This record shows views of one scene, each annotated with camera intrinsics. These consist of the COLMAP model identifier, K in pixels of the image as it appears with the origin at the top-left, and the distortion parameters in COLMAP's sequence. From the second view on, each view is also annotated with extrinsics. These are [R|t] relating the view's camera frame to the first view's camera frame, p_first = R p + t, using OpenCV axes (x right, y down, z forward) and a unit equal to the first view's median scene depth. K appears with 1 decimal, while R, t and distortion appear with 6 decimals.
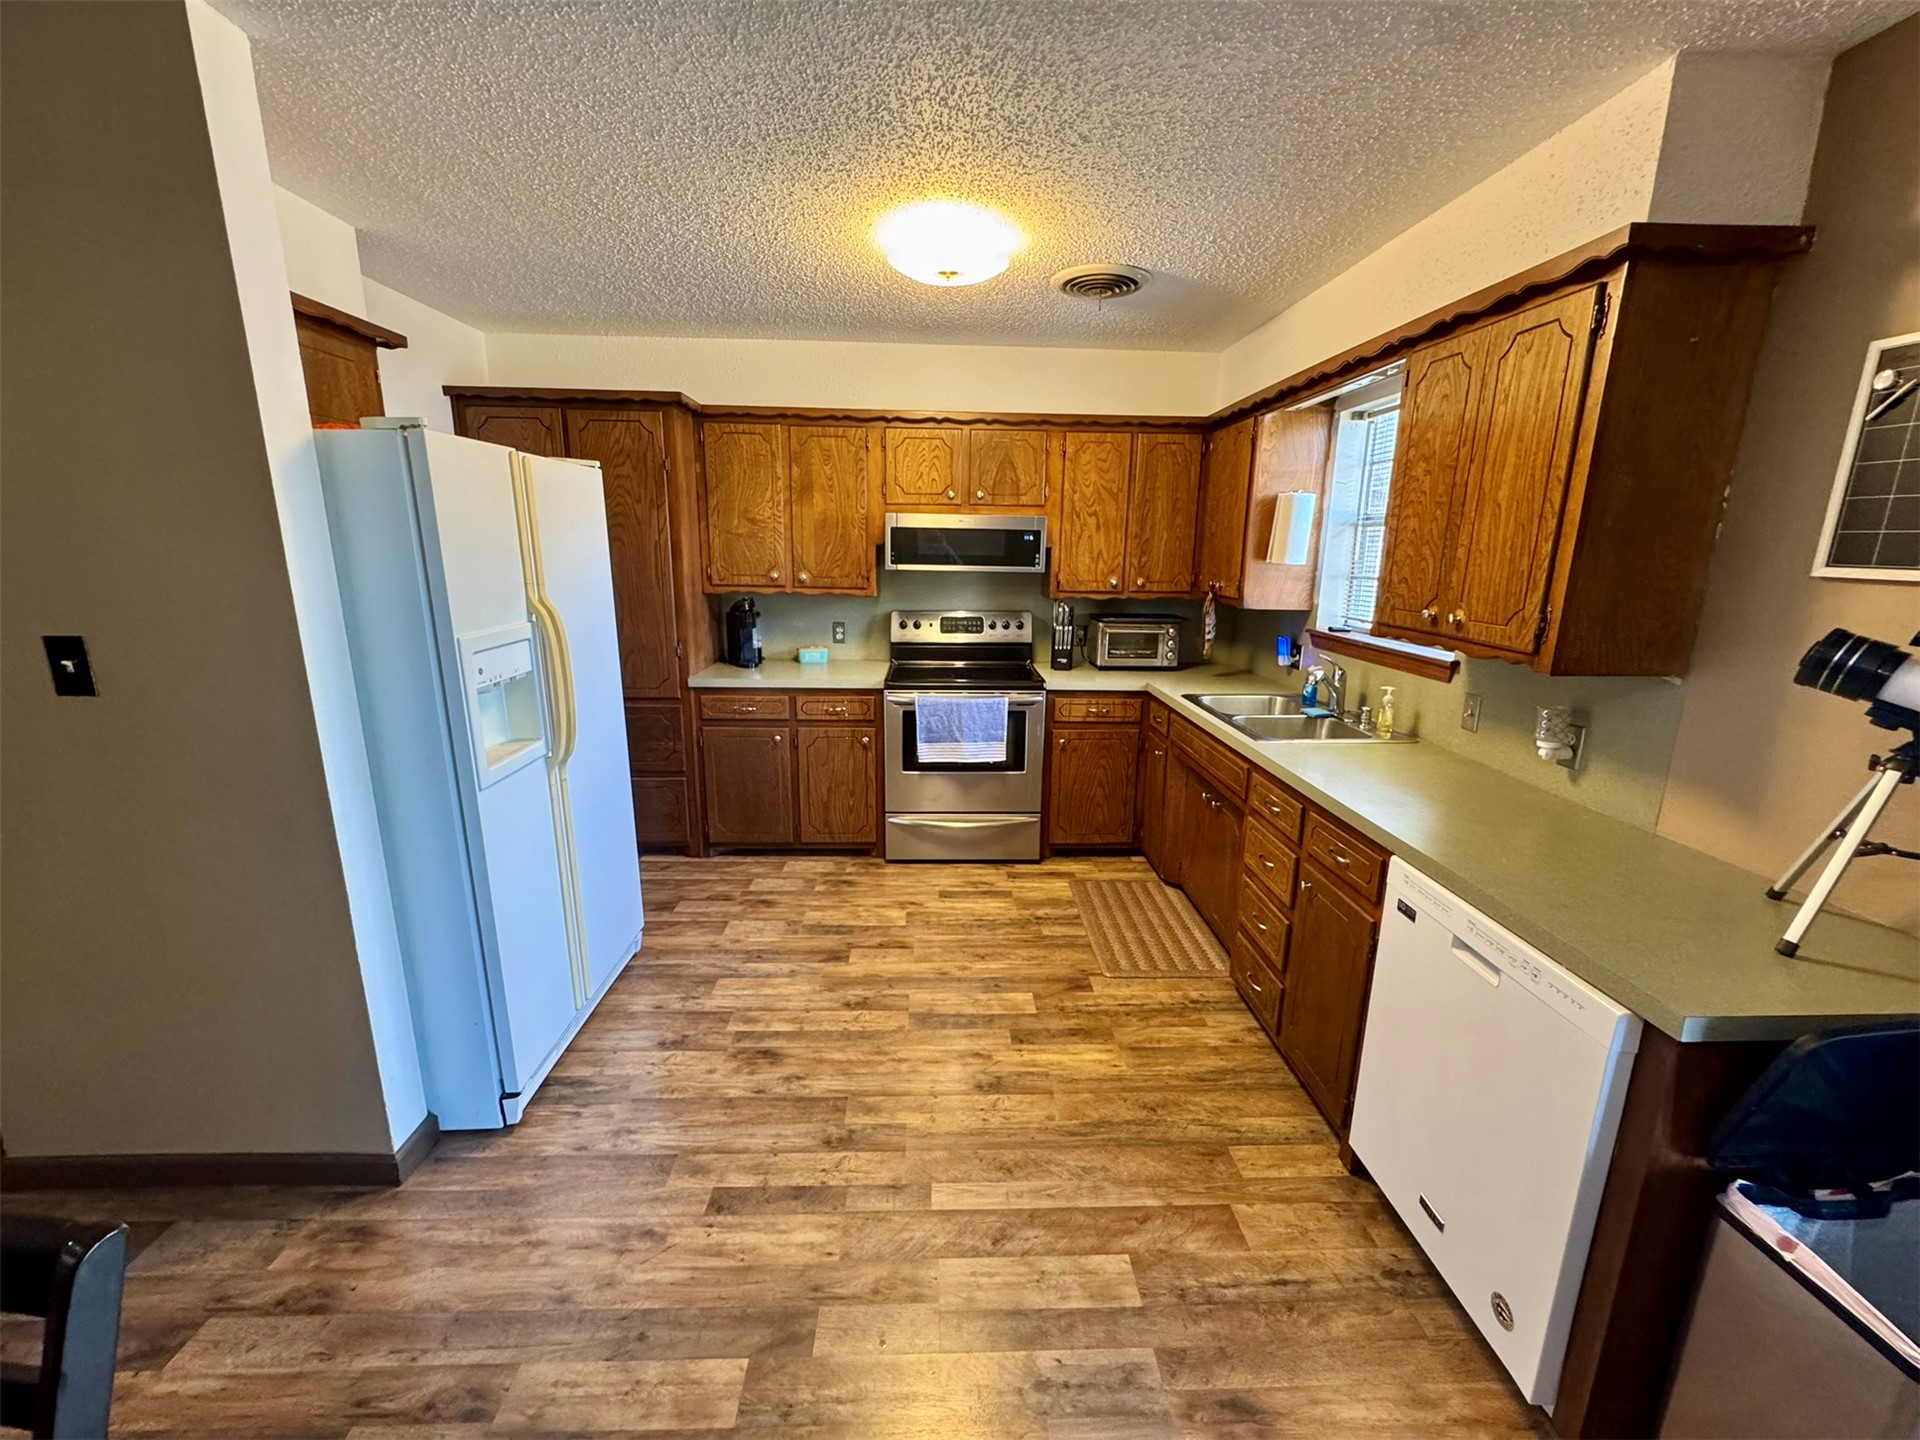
lens RADIAL K [[769.2, 0, 960.0], [0, 769.2, 720.6], [0, 0, 1]] dist [-0.005207, 0.000381]
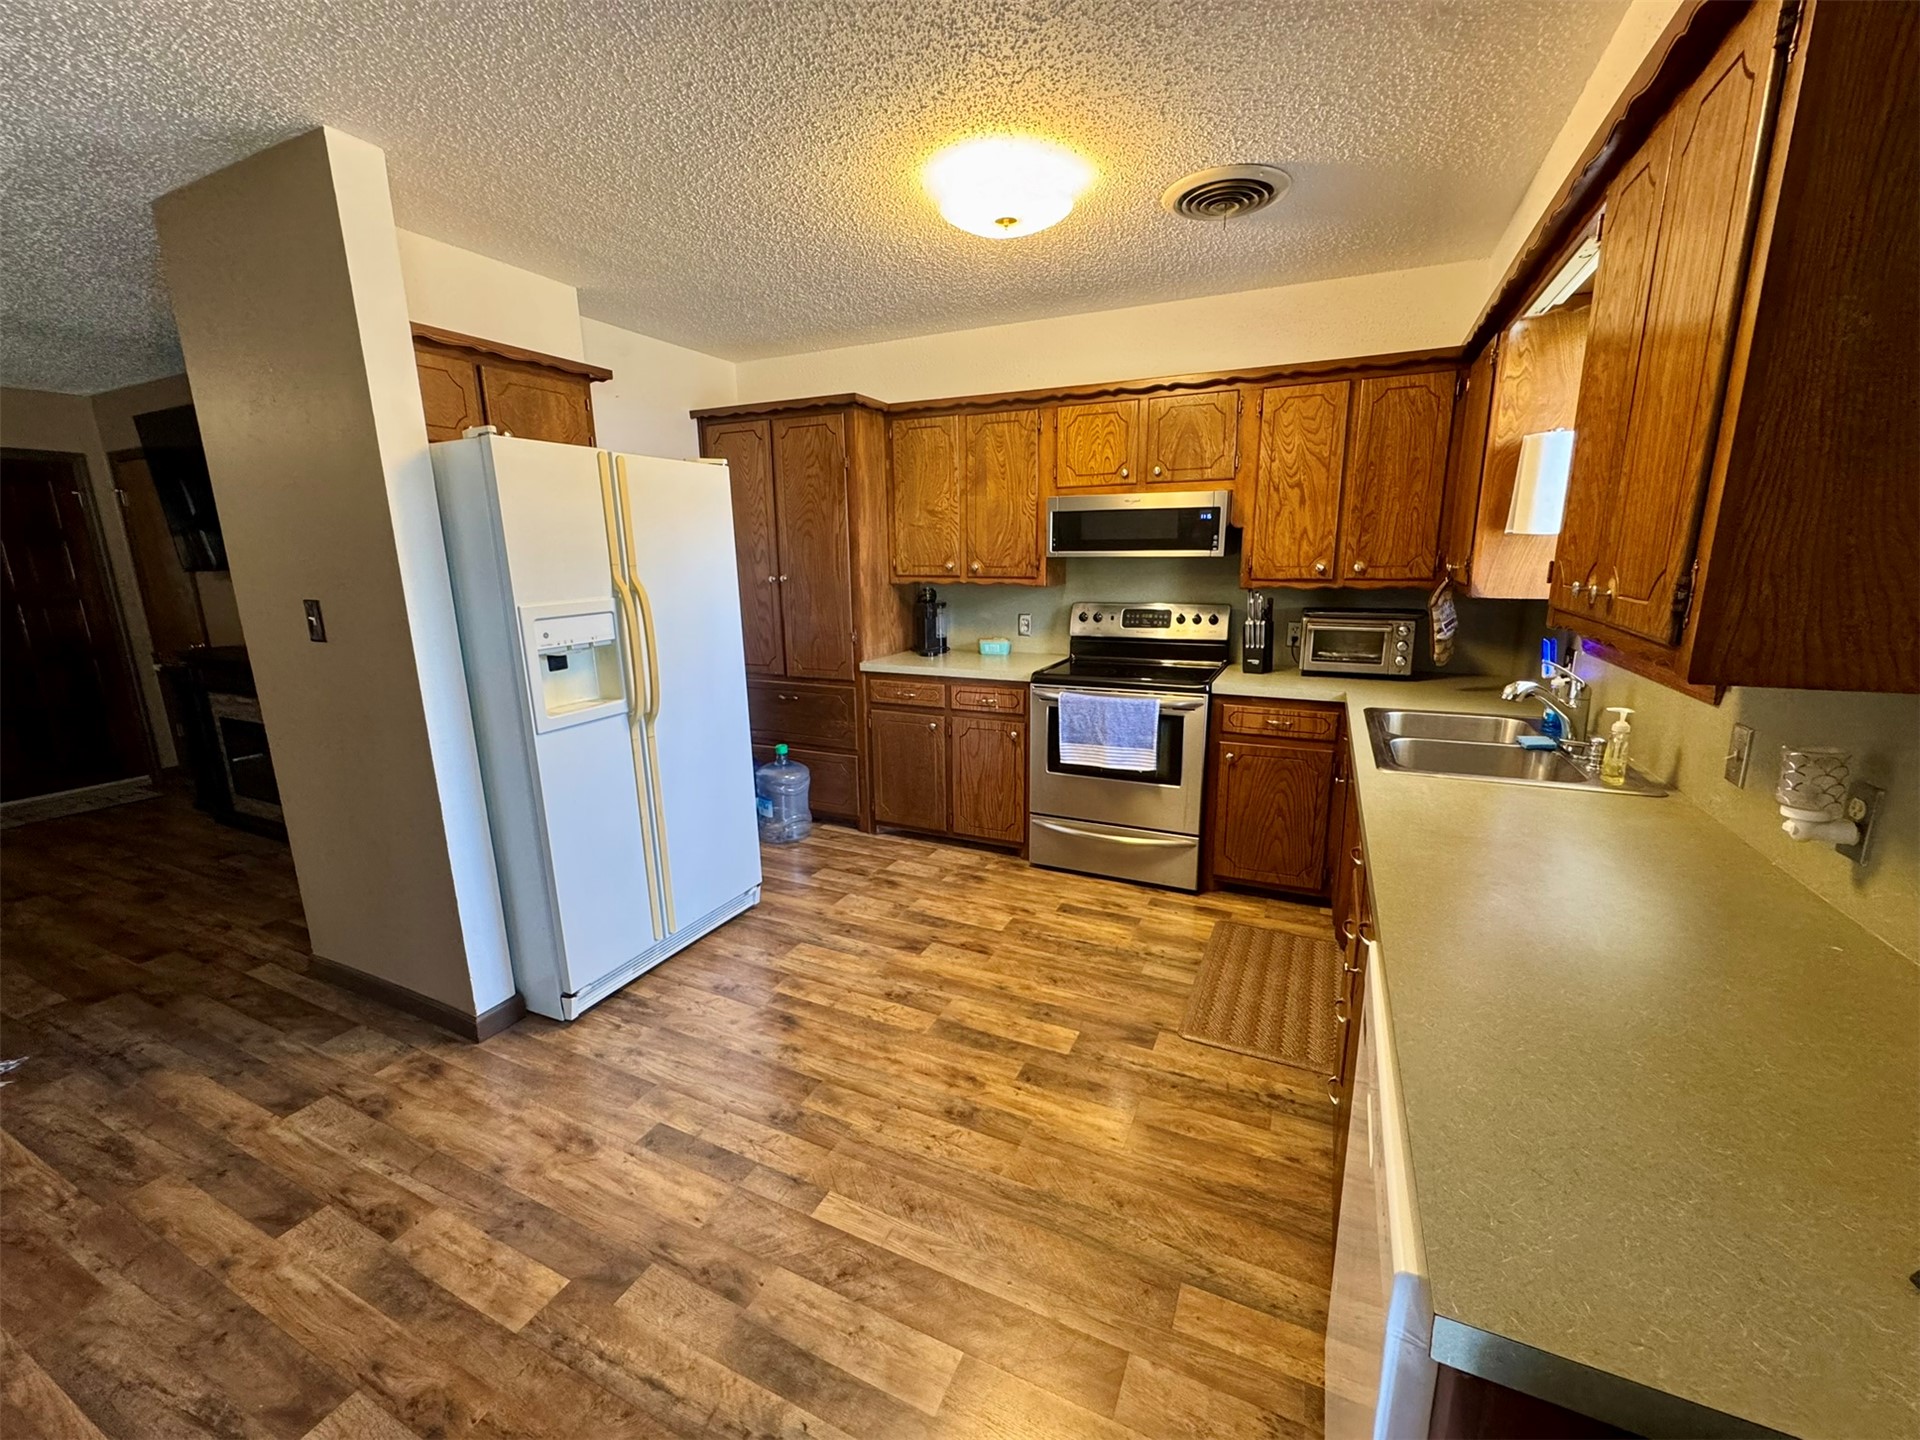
lens RADIAL K [[769.2, 0, 960.0], [0, 769.2, 720.6], [0, 0, 1]] dist [-0.005207, 0.000381]
pose [[0.888511, 0.074242, -0.452810, 0.314987], [-0.077871, 0.996907, 0.010652, 0.003344], [0.452200, 0.025797, 0.891543, 0.140369]]
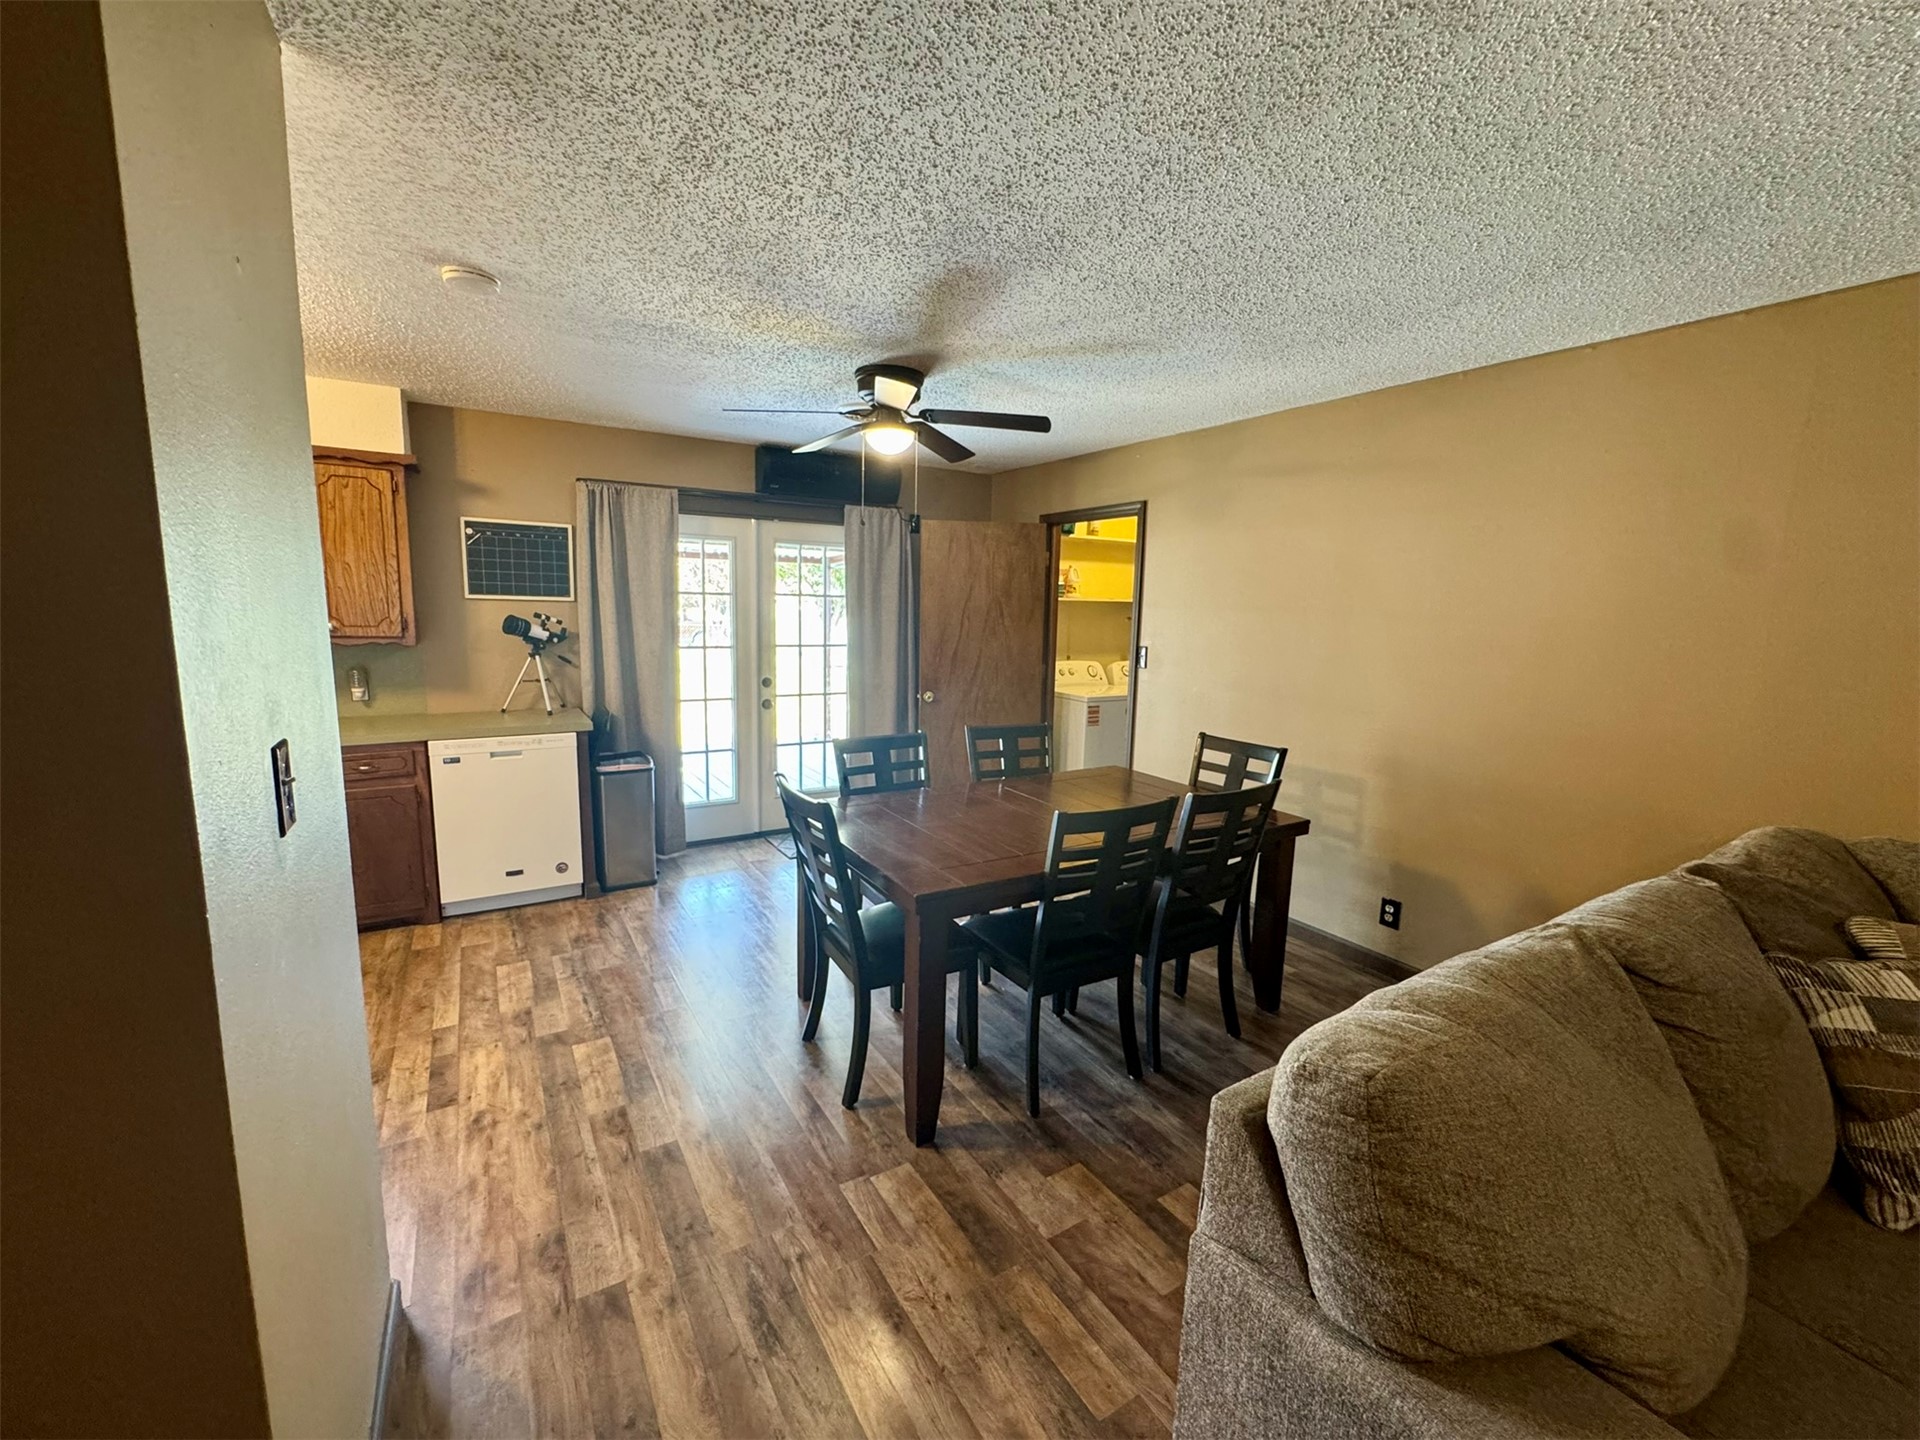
lens RADIAL K [[781.3, 0, 960.0], [0, 781.3, 720.0], [0, 0, 1]] dist [-0.008308, 0.000117]
pose [[-0.493439, -0.156839, 0.855523, -1.085273], [0.164745, 0.948949, 0.268987, -0.114543], [-0.854036, 0.273672, -0.442410, 0.414255]]
